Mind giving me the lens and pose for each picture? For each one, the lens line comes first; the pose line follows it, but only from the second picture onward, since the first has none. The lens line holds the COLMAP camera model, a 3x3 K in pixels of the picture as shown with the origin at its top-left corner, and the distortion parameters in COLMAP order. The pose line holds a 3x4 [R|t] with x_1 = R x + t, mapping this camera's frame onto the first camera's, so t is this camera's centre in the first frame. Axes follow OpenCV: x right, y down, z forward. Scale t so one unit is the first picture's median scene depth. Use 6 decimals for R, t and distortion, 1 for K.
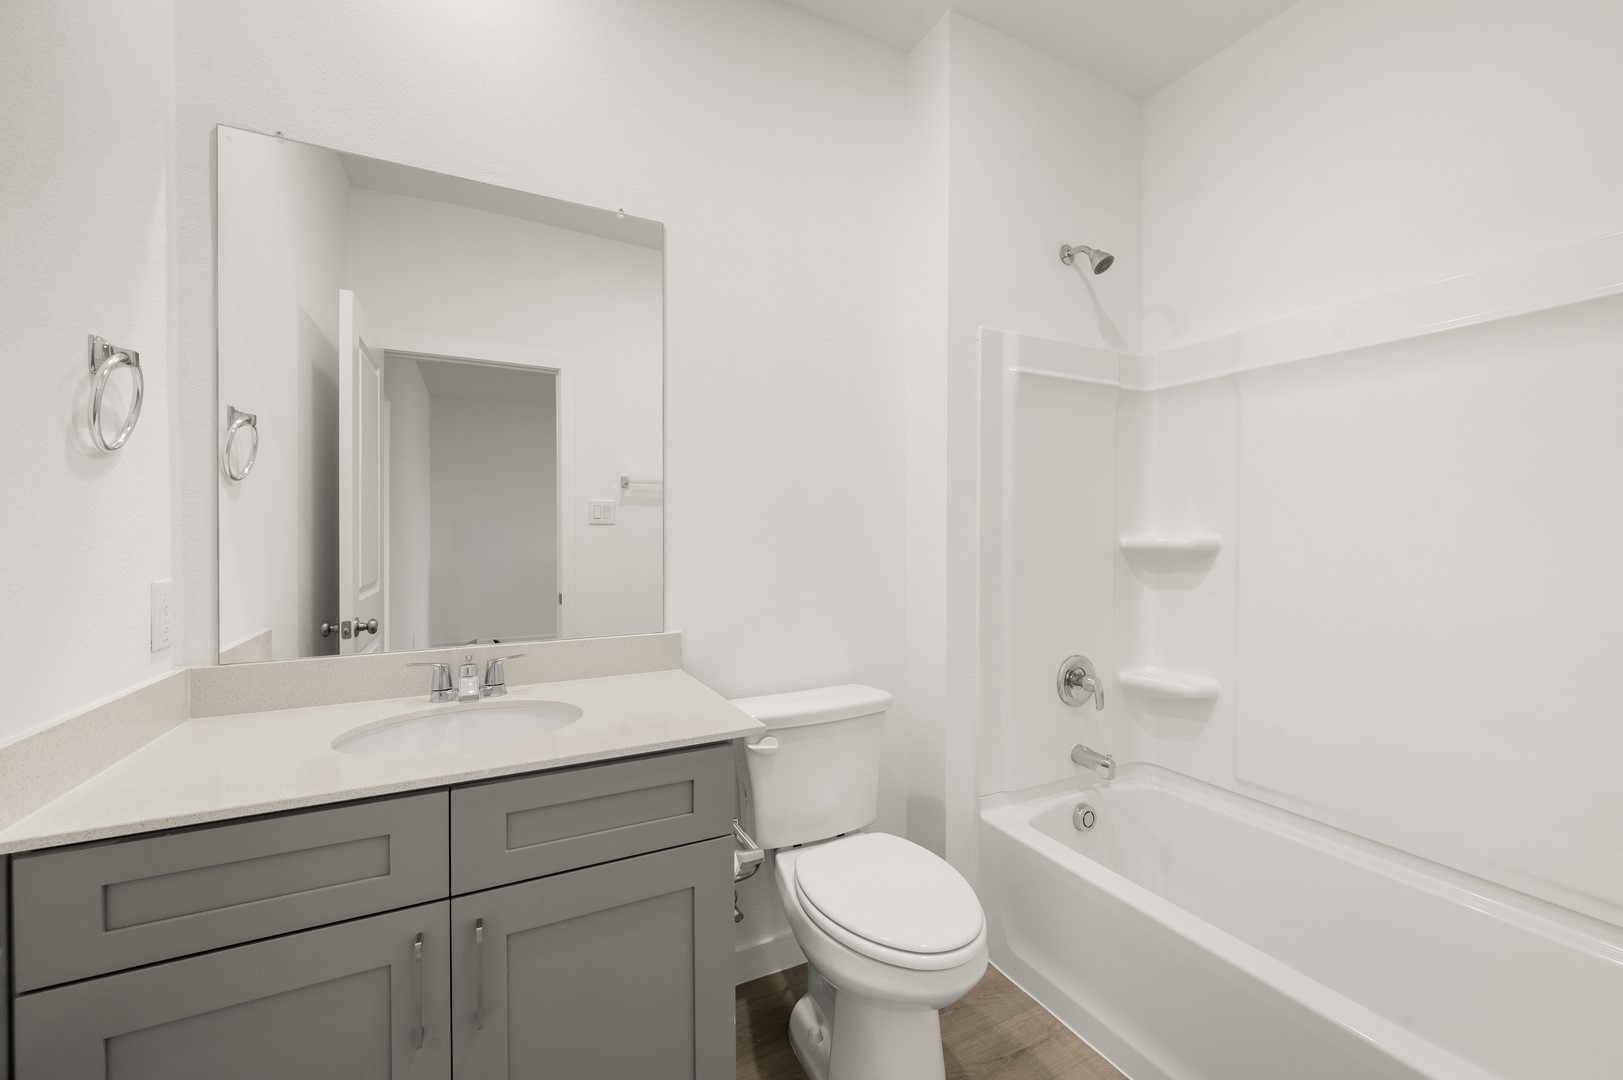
lens RADIAL K [[650.1, 0, 811.5], [0, 650.1, 540.0], [0, 0, 1]] dist [0.000194, 0.013005]
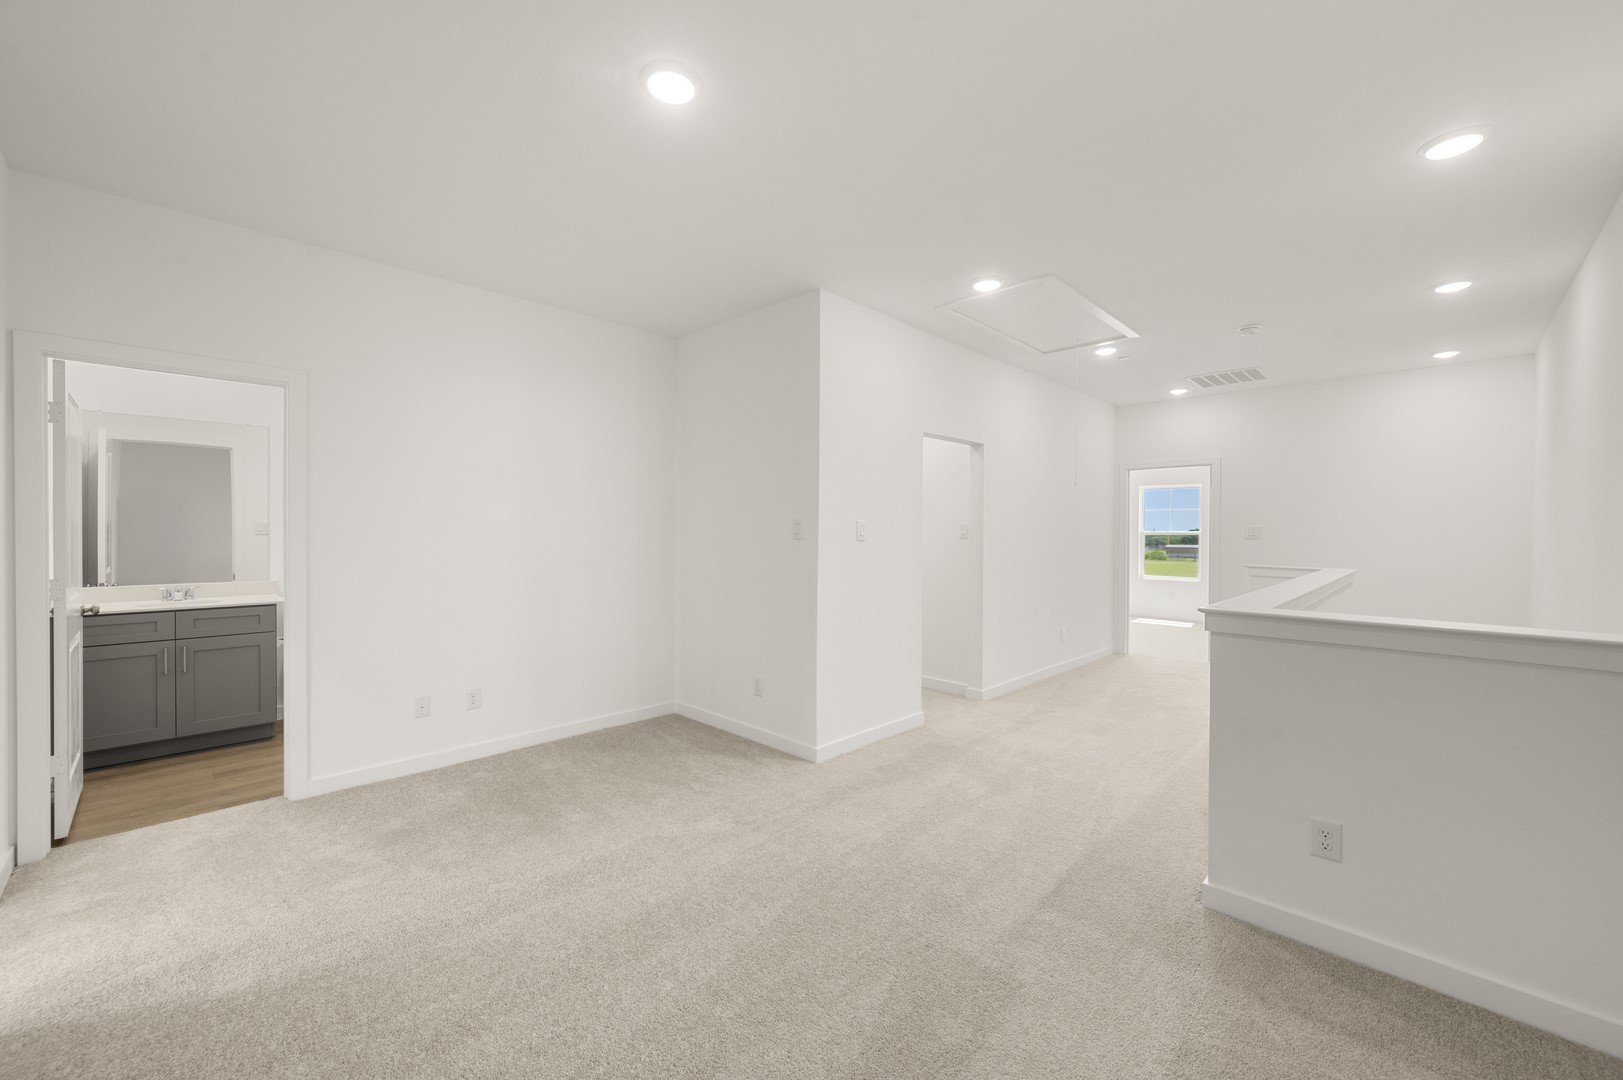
lens RADIAL K [[638.6, 0, 811.5], [0, 638.6, 540.0], [0, 0, 1]] dist [0.000390, -0.000087]
pose [[0.947736, 0.005833, 0.319003, 1.321160], [-0.007034, 0.999972, 0.002613, -0.058514], [-0.318979, -0.004720, 0.947750, -2.767952]]
